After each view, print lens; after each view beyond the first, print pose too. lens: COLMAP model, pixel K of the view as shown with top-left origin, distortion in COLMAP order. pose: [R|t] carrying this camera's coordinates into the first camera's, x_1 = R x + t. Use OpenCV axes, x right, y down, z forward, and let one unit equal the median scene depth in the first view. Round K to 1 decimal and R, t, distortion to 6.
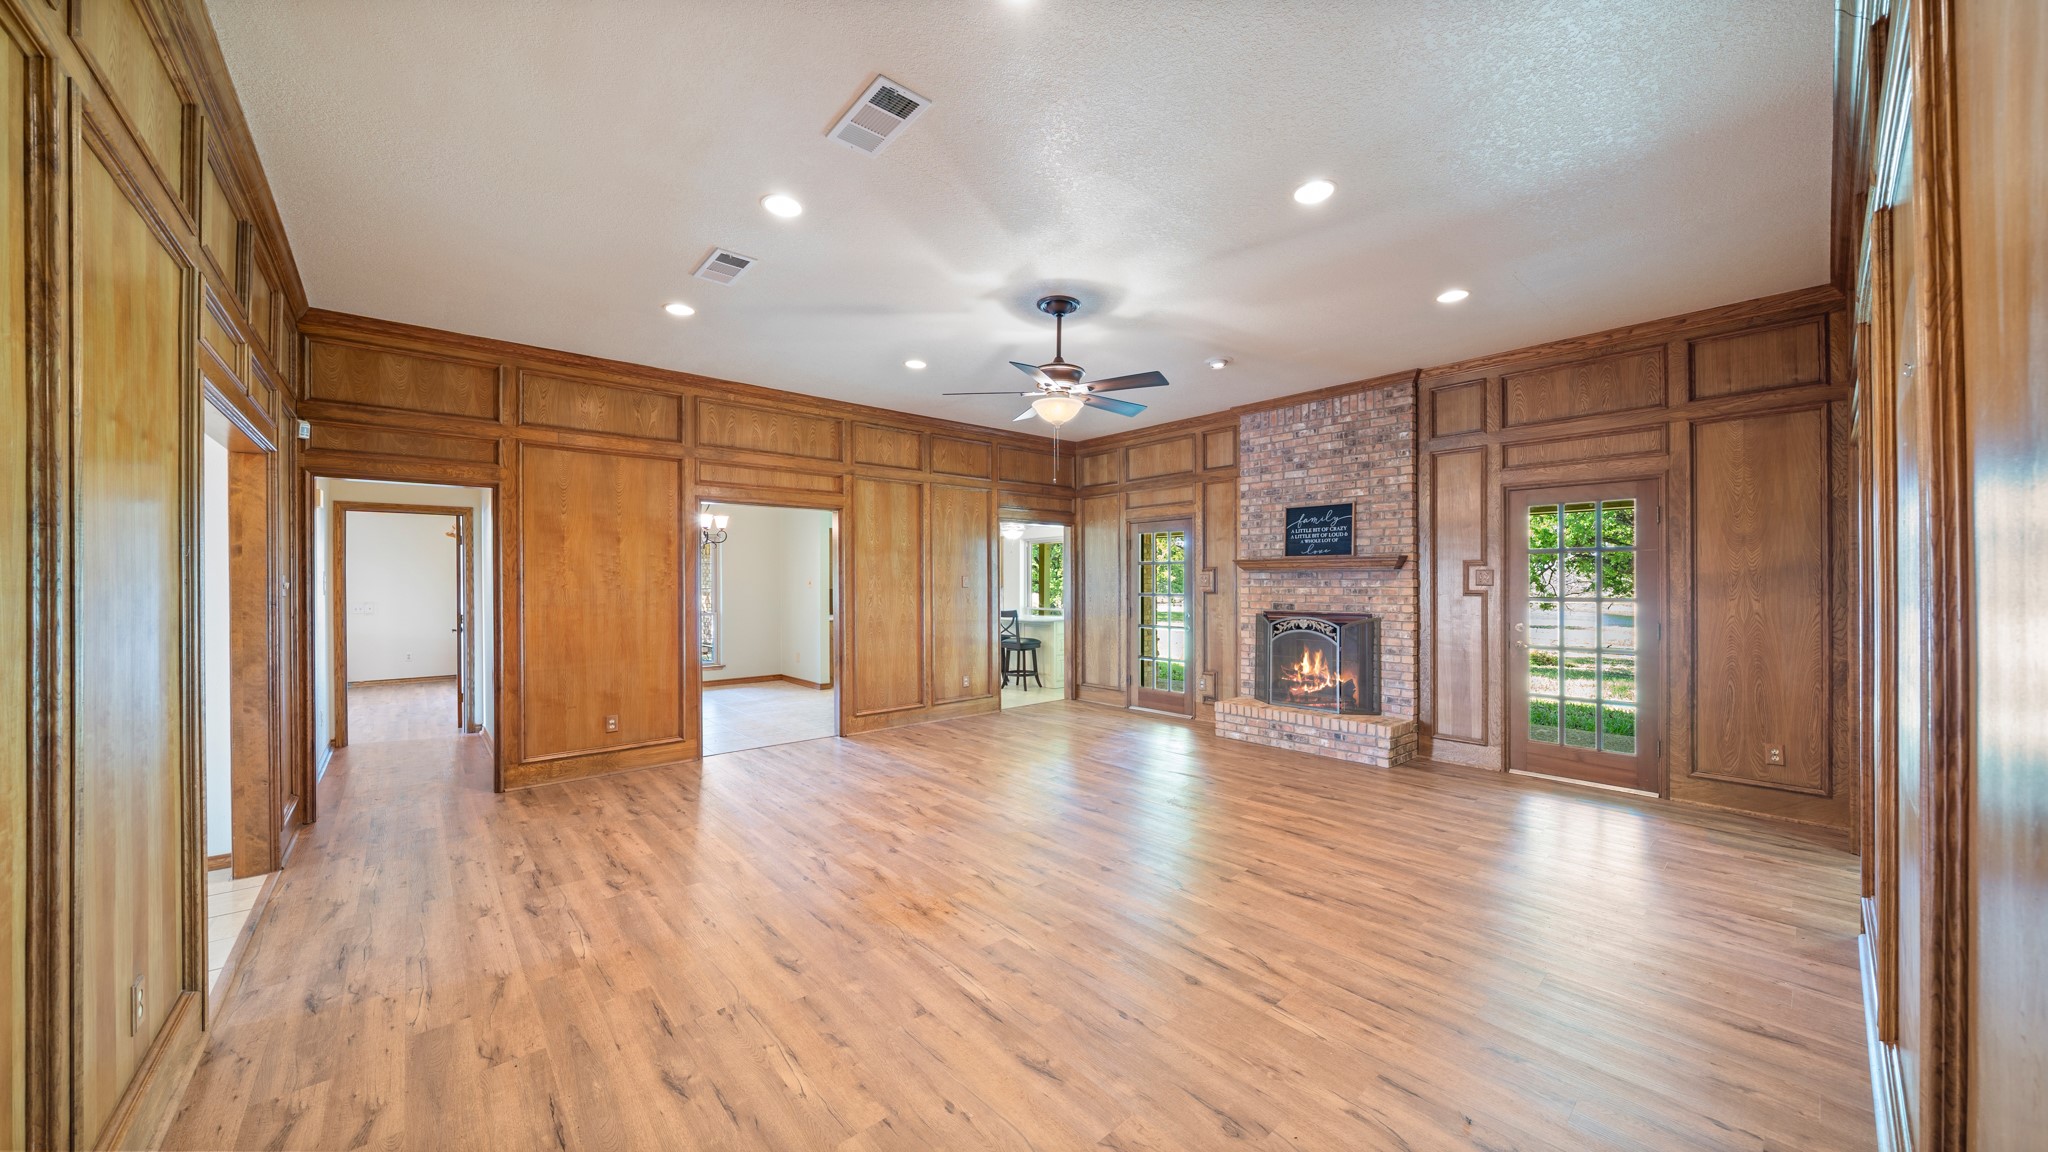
lens RADIAL K [[706.2, 0, 1013.2], [0, 706.2, 580.4], [0, 0, 1]] dist [-0.003003, 0.000301]
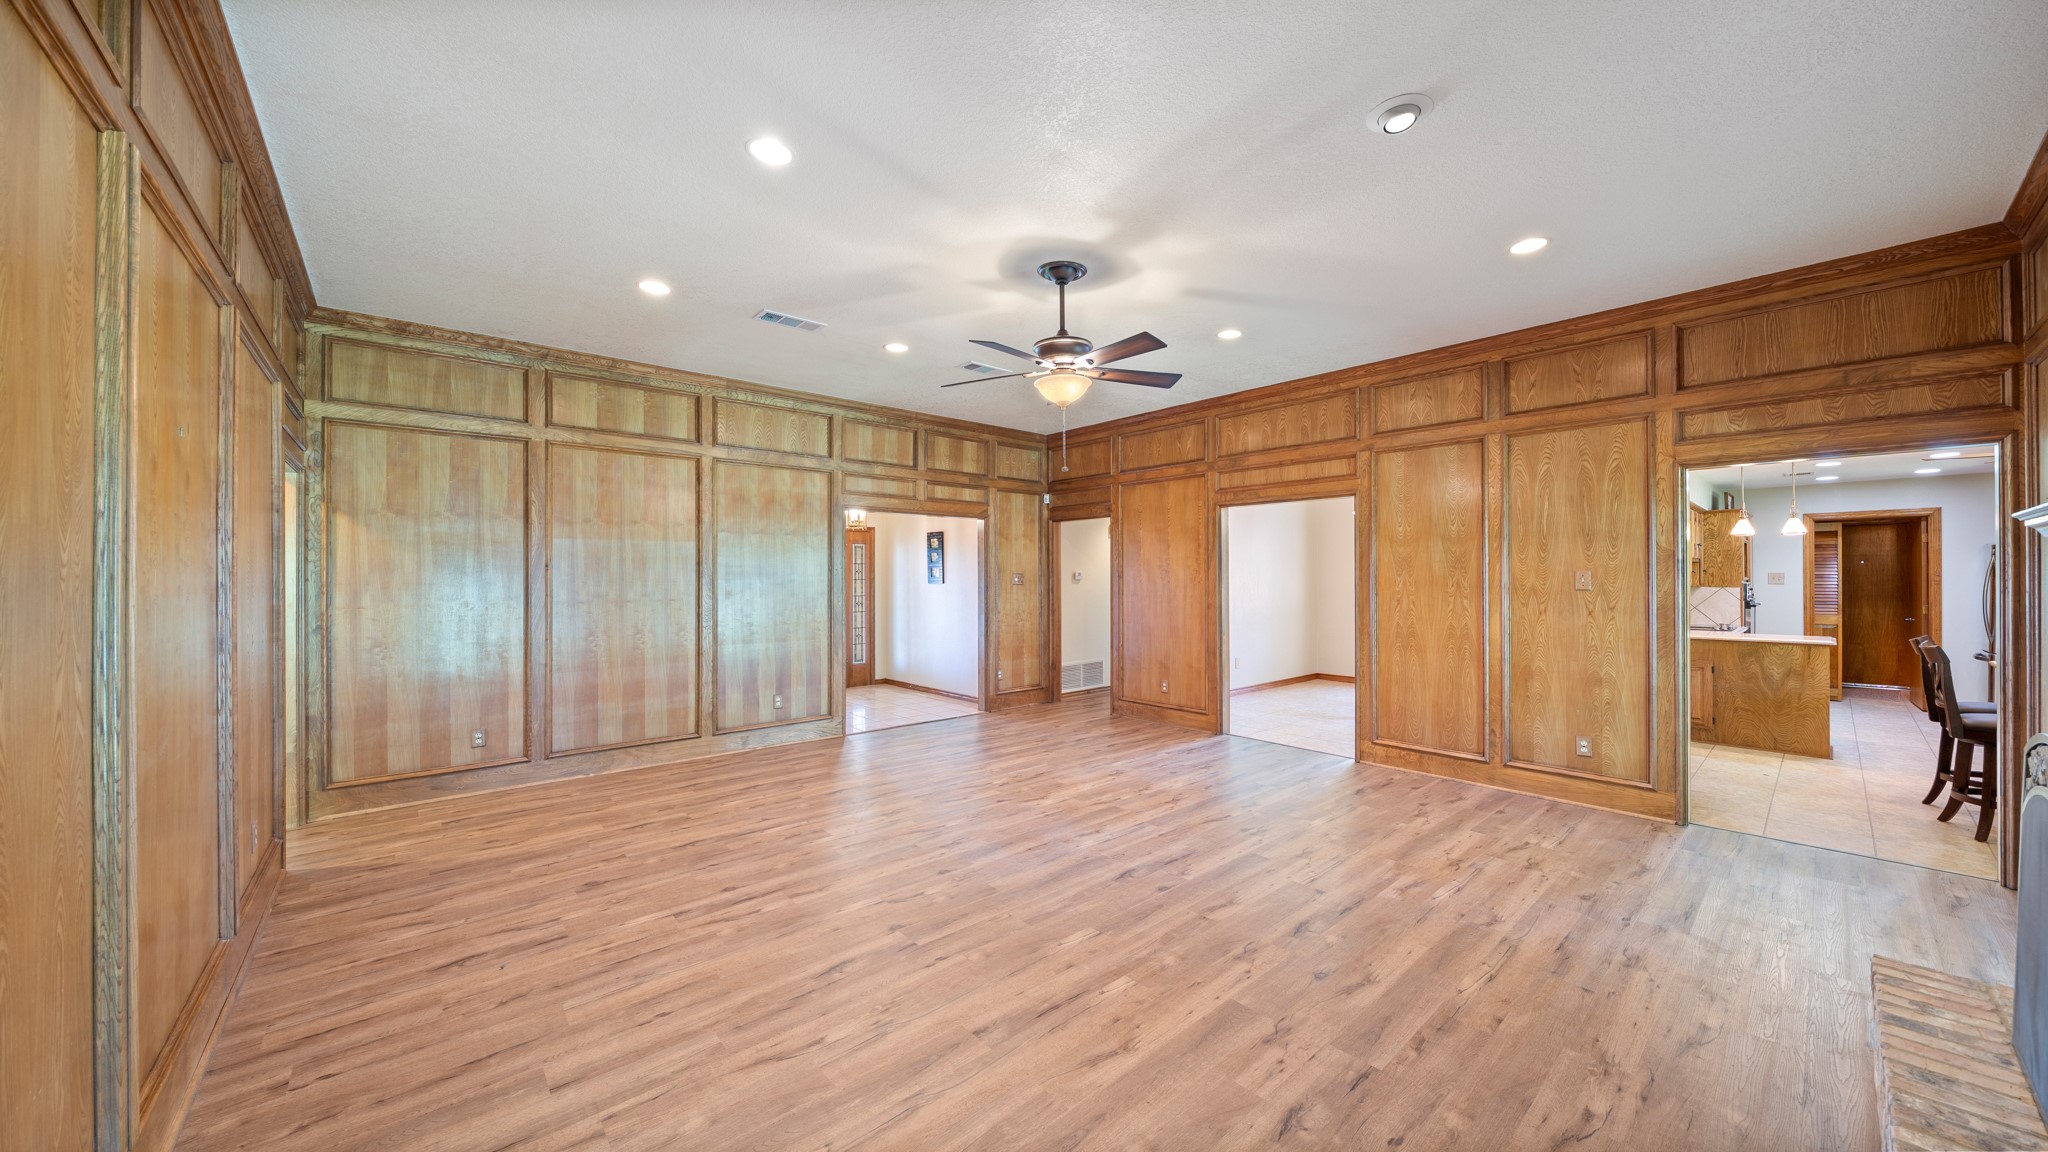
lens RADIAL K [[706.2, 0, 1026.5], [0, 706.2, 577.9], [0, 0, 1]] dist [-0.003003, 0.000301]
pose [[0.006807, 0.006883, -0.999953, 0.843284], [0.001070, 0.999976, 0.006890, -0.008279], [0.999976, -0.001117, 0.006799, 0.835423]]
